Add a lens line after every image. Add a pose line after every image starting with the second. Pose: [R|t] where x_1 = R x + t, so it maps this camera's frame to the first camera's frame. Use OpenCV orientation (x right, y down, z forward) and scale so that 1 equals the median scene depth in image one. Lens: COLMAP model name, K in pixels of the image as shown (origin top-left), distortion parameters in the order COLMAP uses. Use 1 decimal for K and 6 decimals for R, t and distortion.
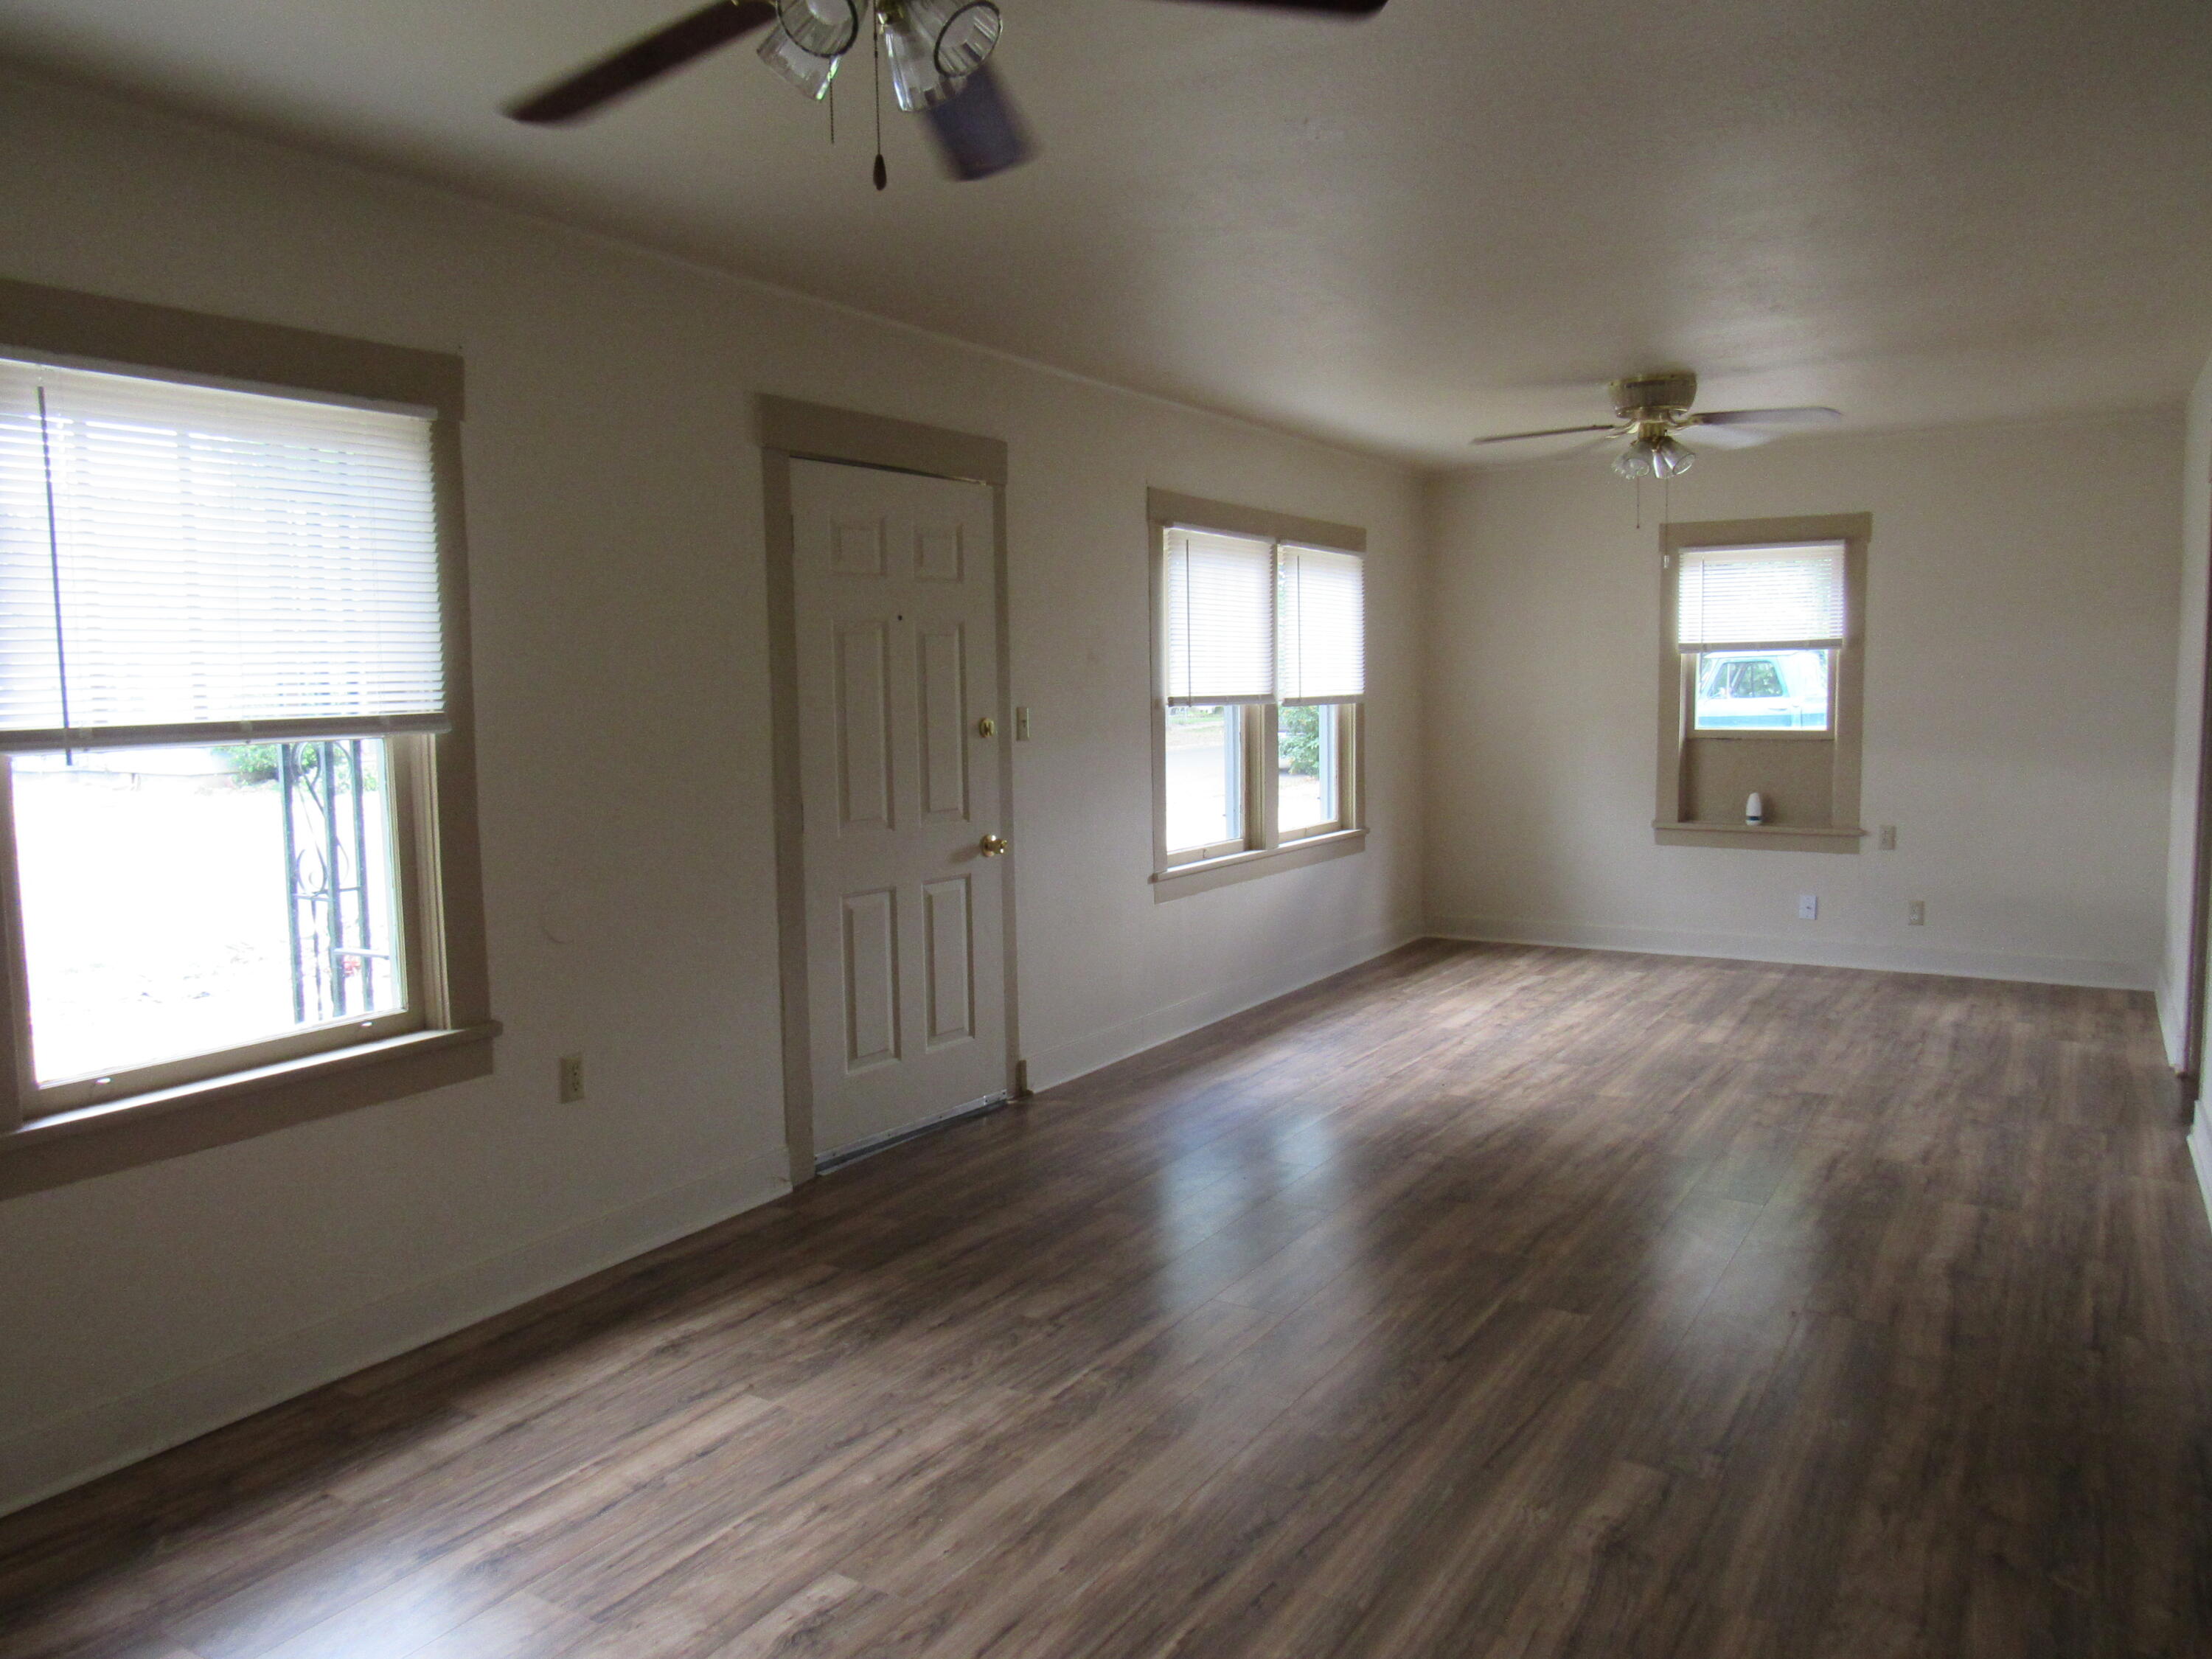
lens RADIAL K [[1573.6, 0, 1110.5], [0, 1573.6, 814.4], [0, 0, 1]] dist [-0.033765, 0.002153]
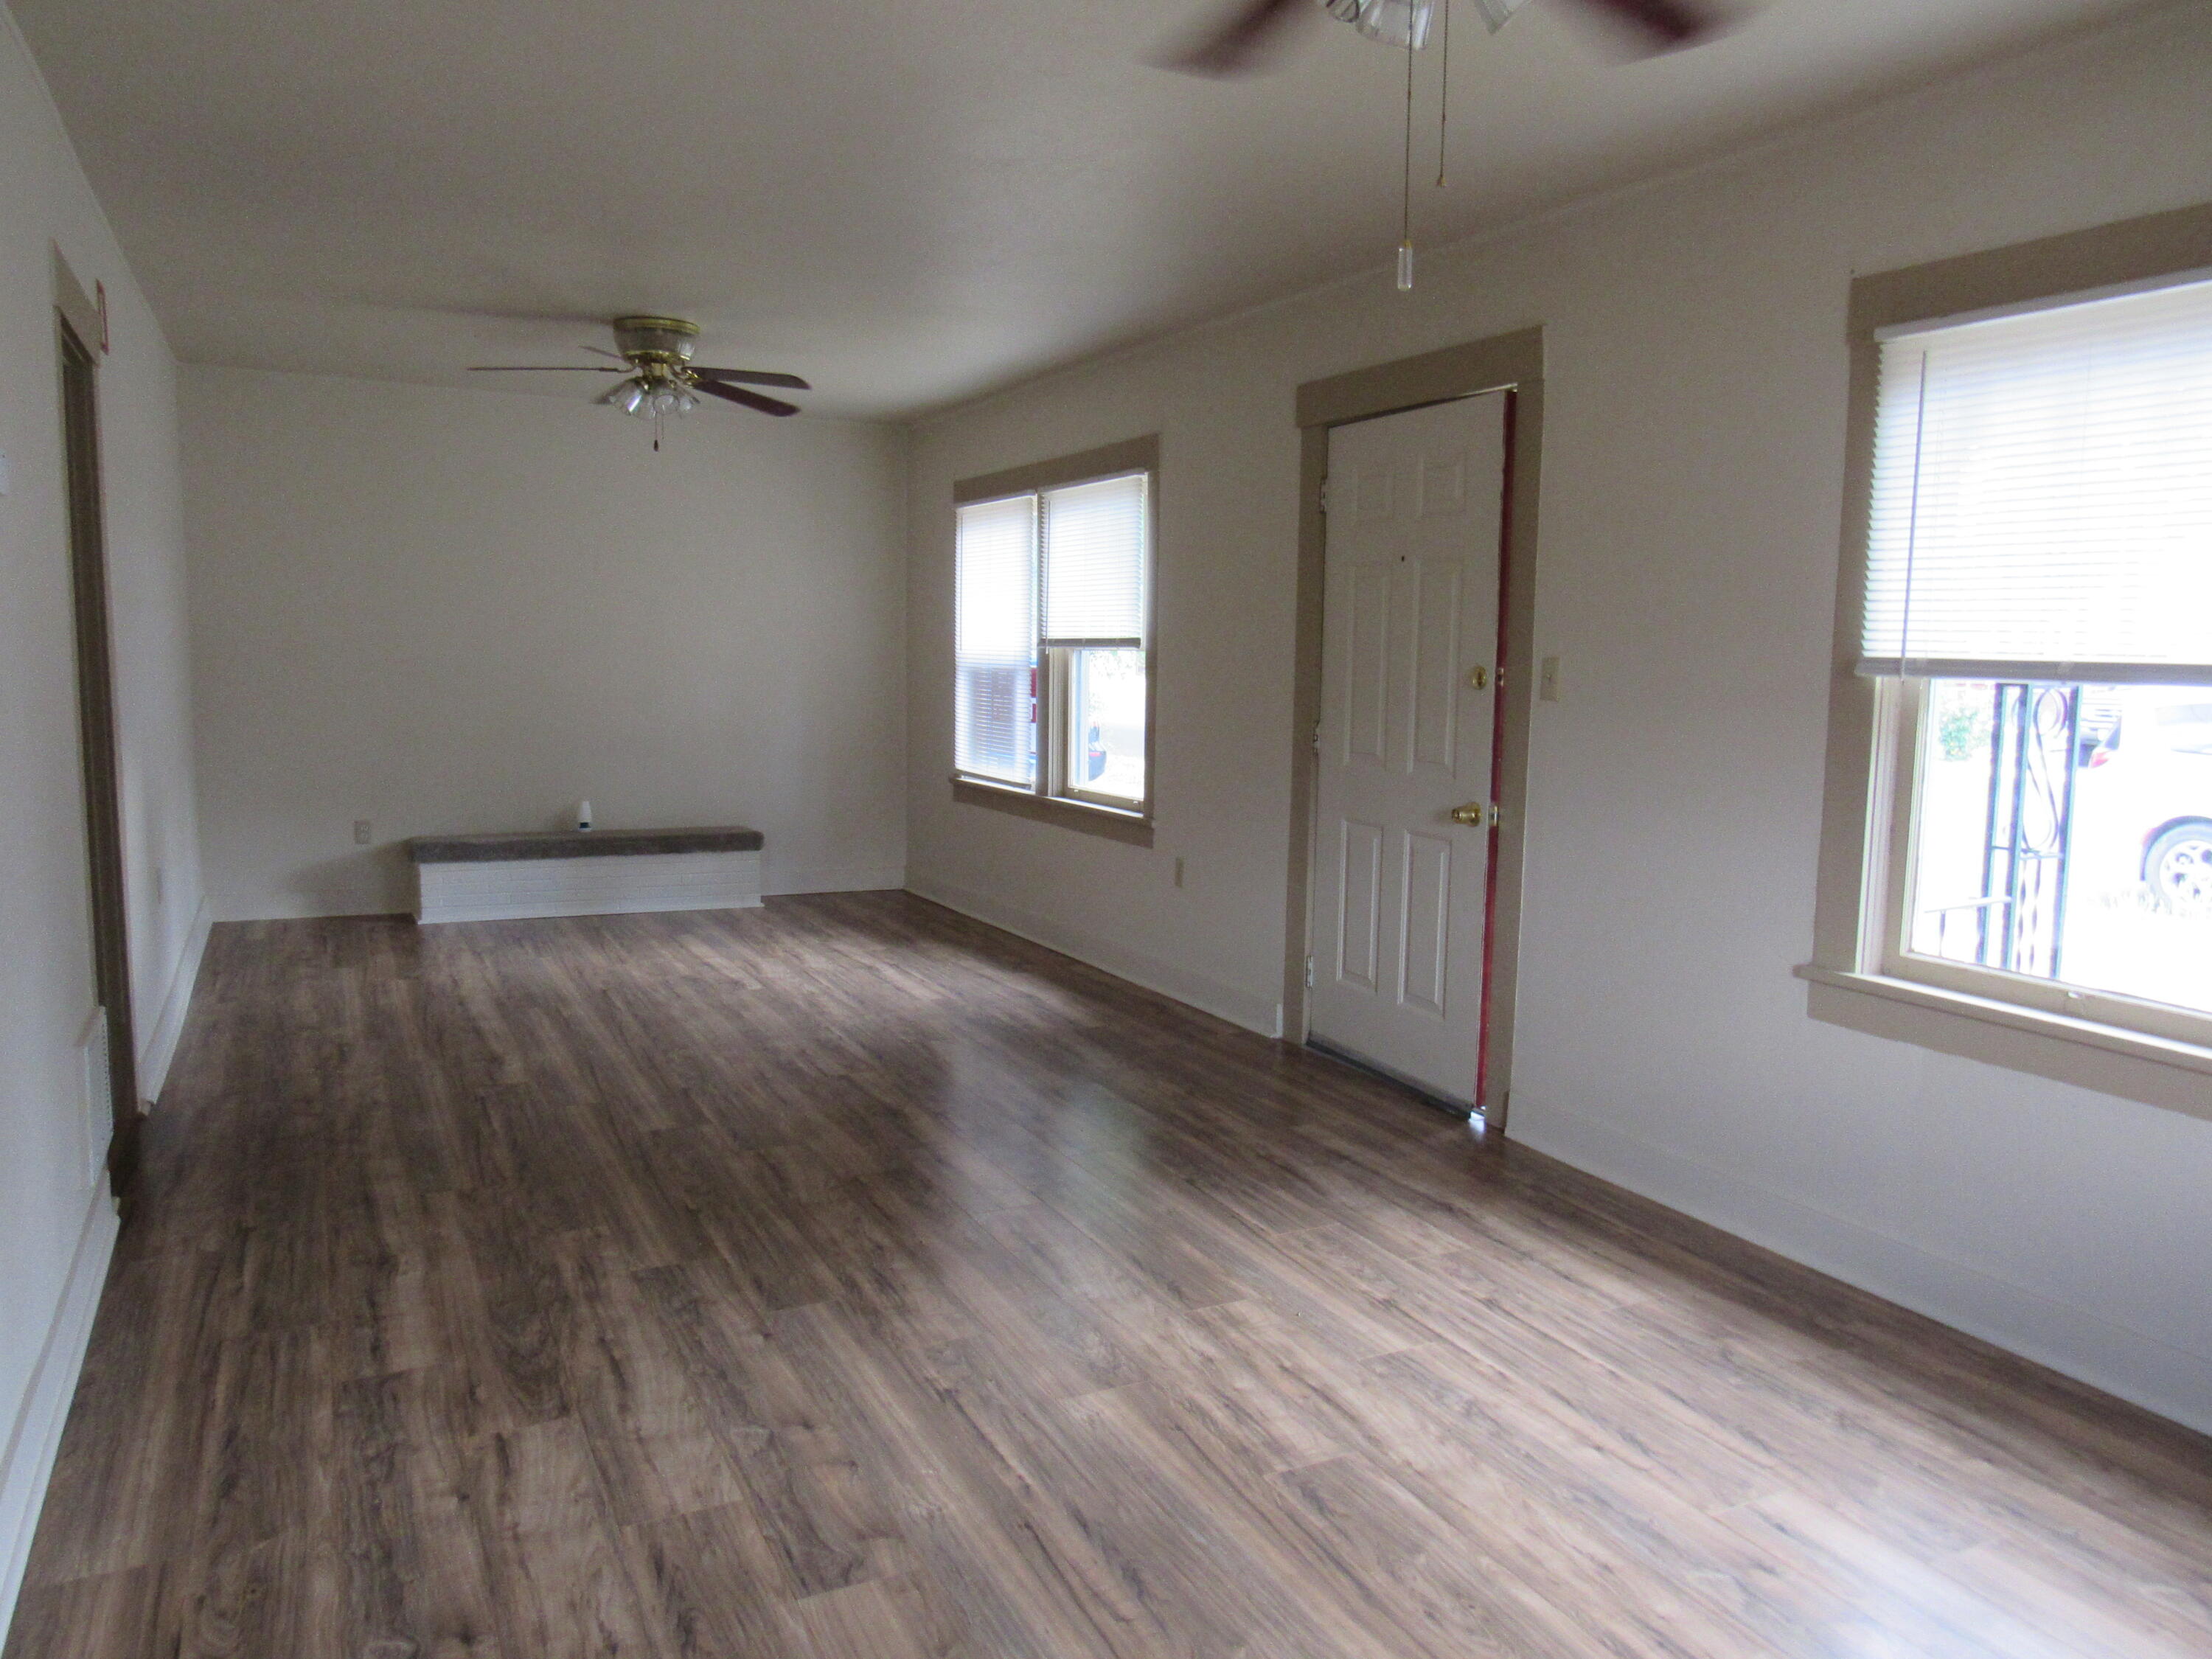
lens RADIAL K [[1573.6, 0, 1110.6], [0, 1573.6, 833.8], [0, 0, 1]] dist [-0.033765, 0.002153]
pose [[-0.514379, 0.114032, -0.849948, 0.957500], [-0.077859, 0.980817, 0.178709, -0.136993], [0.854021, 0.158100, -0.495633, 1.582631]]
